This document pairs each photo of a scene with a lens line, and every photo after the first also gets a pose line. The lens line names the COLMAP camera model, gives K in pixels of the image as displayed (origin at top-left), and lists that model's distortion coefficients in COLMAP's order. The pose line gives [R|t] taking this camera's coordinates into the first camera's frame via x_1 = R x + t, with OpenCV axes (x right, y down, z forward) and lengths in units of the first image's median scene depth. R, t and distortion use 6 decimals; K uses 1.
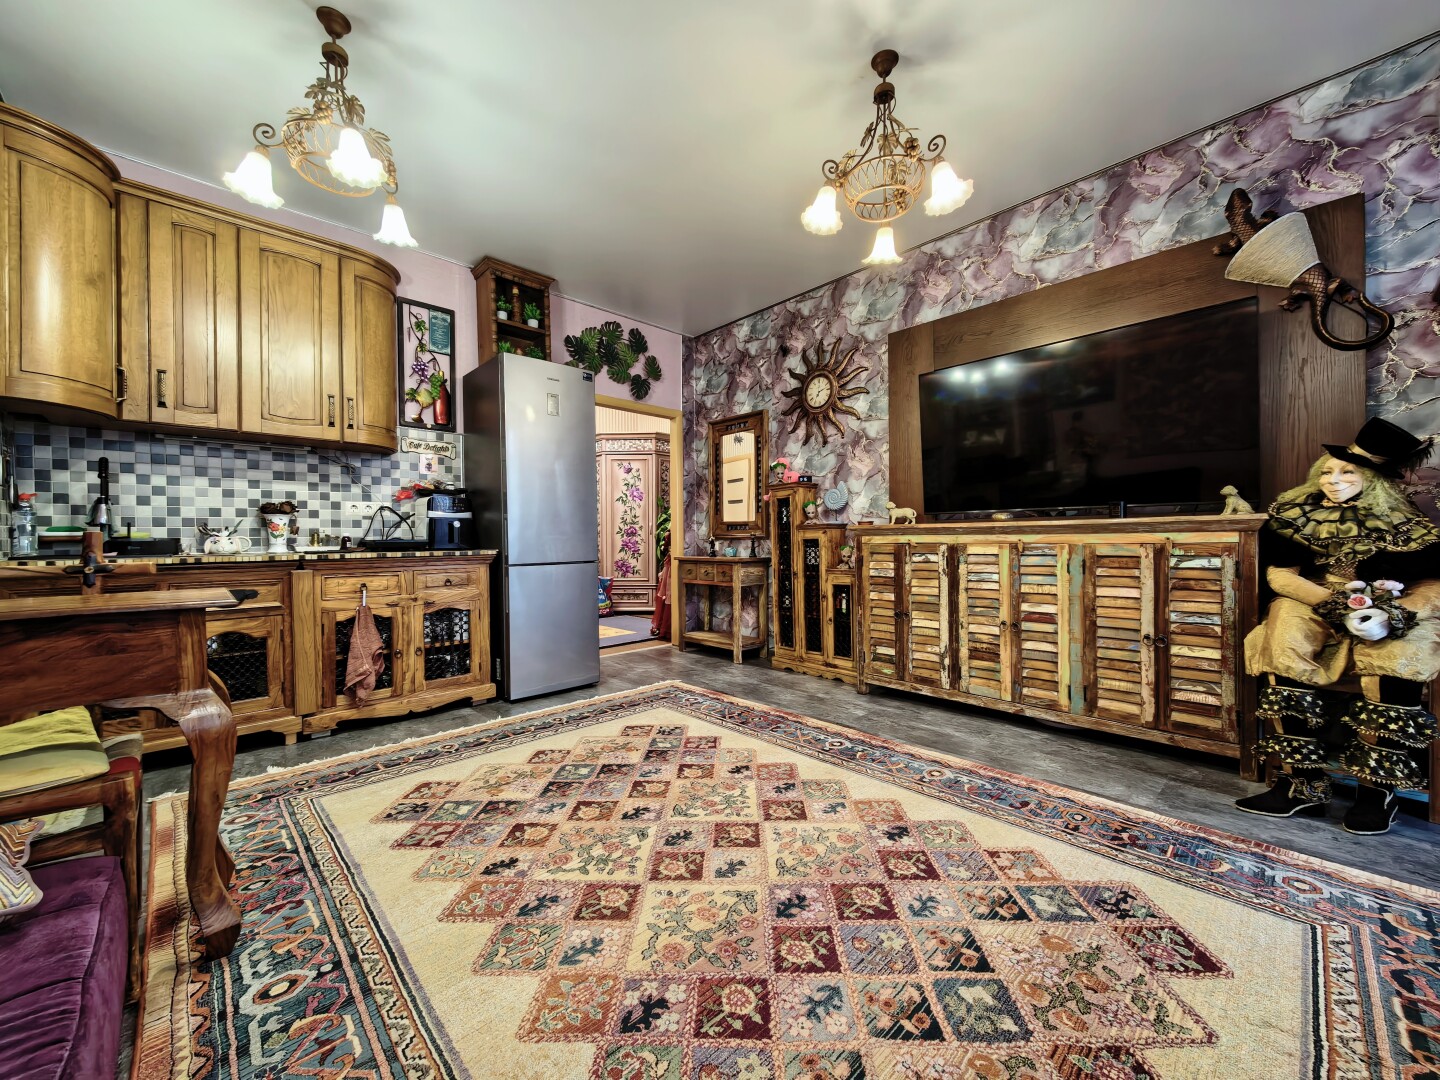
lens RADIAL K [[562.8, 0, 719.8], [0, 562.8, 541.3], [0, 0, 1]] dist [0.006443, -0.001879]
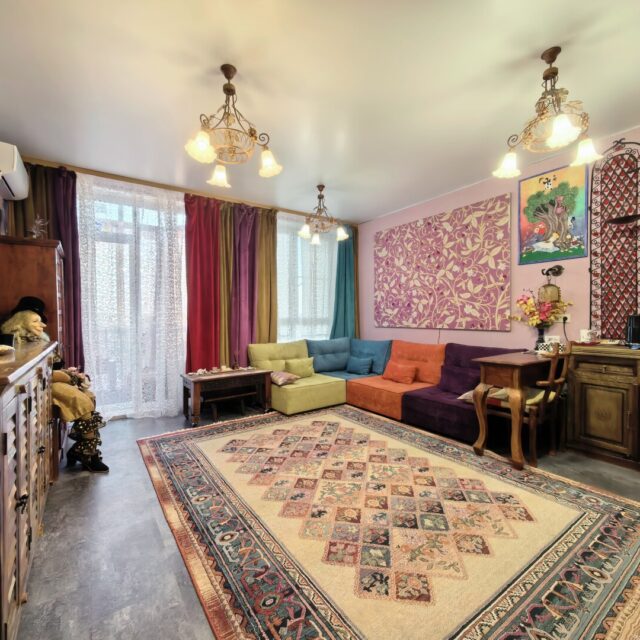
lens RADIAL K [[332.4, 0, 320.6], [0, 332.4, 320.8], [0, 0, 1]] dist [0.005649, -0.001627]
pose [[-0.989347, 0.015028, 0.144798, -0.088093], [0.017132, 0.999765, 0.013300, -0.094135], [-0.144564, 0.015639, -0.989372, 1.574904]]
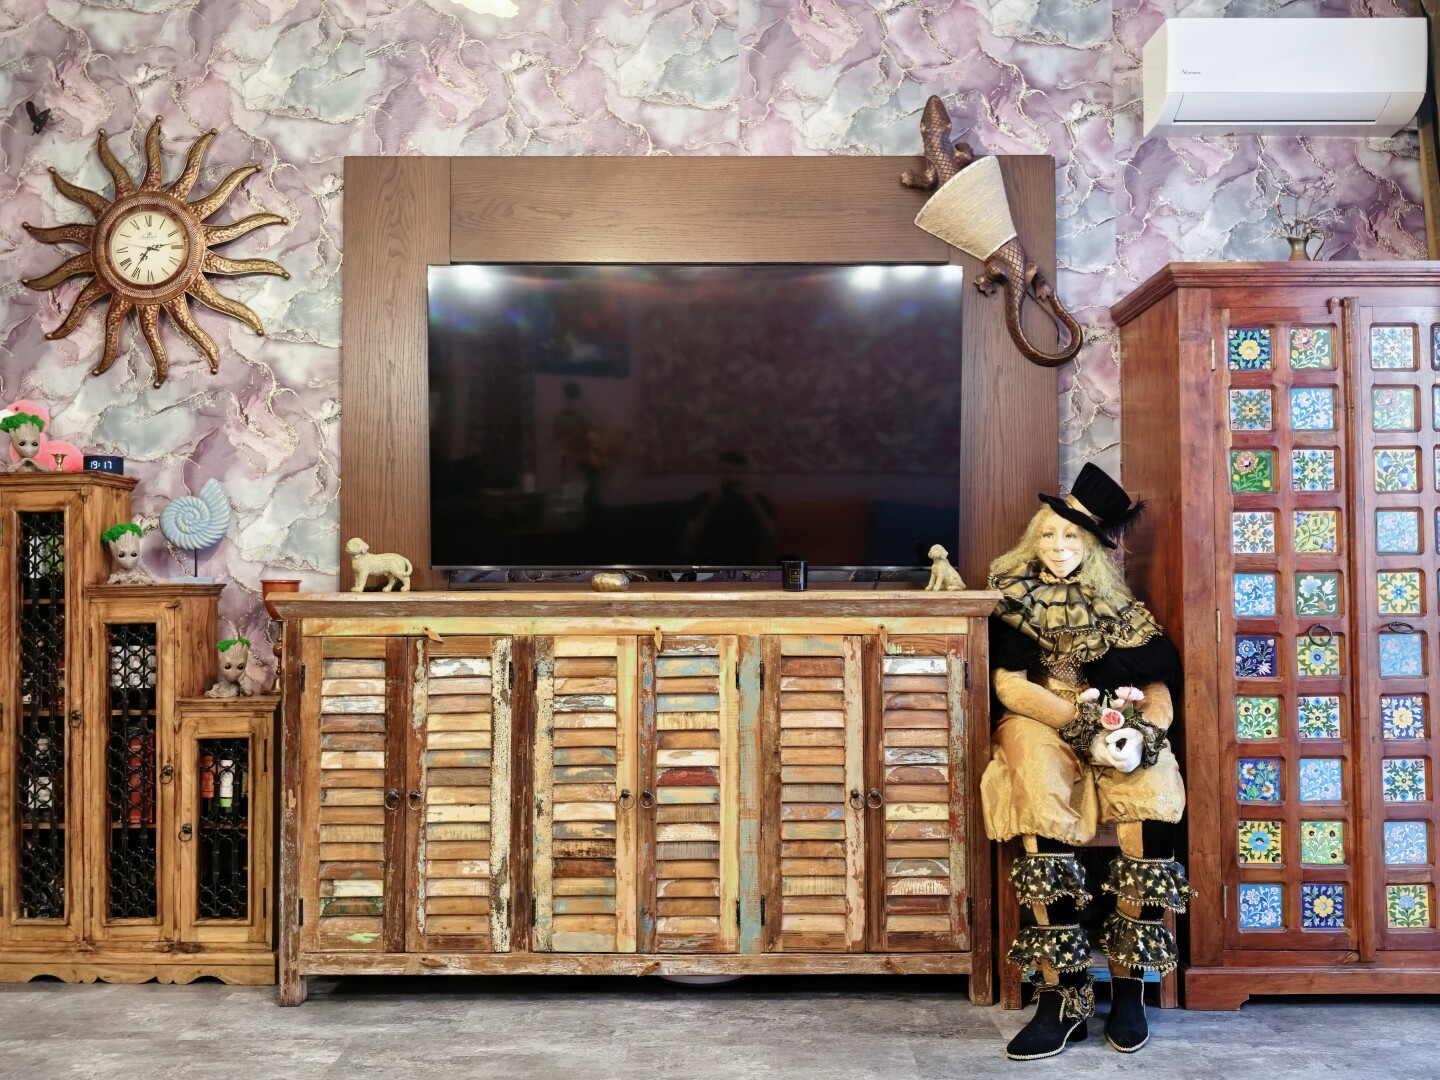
lens RADIAL K [[1170.6, 0, 720.9], [0, 1170.6, 548.8], [0, 0, 1]] dist [0.040366, -0.057430]
pose [[0.691283, 0.038754, 0.721544, -0.204411], [-0.003126, 0.998712, -0.050645, -0.021379], [-0.722577, 0.032755, 0.690514, 0.221688]]
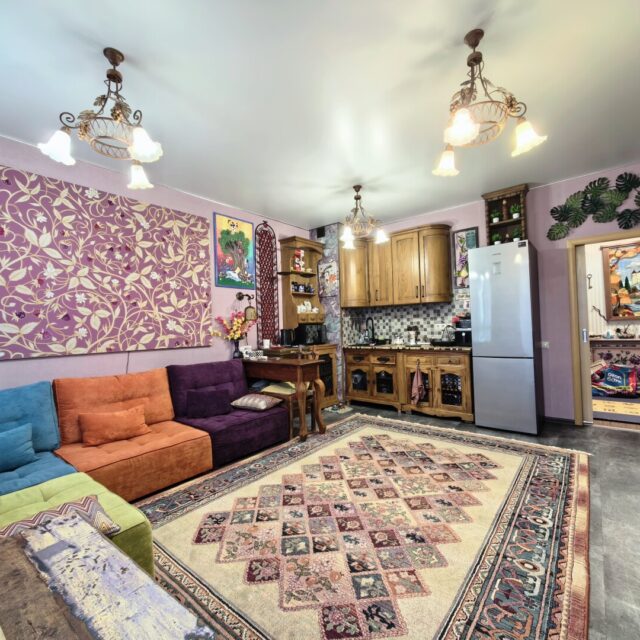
lens RADIAL K [[332.4, 0, 319.5], [0, 332.4, 320.9], [0, 0, 1]] dist [0.005649, -0.001627]
pose [[0.122405, -0.012328, -0.992404, 0.872547], [0.026879, 0.999597, -0.009102, -0.103977], [0.992116, -0.025561, 0.122687, 0.393217]]
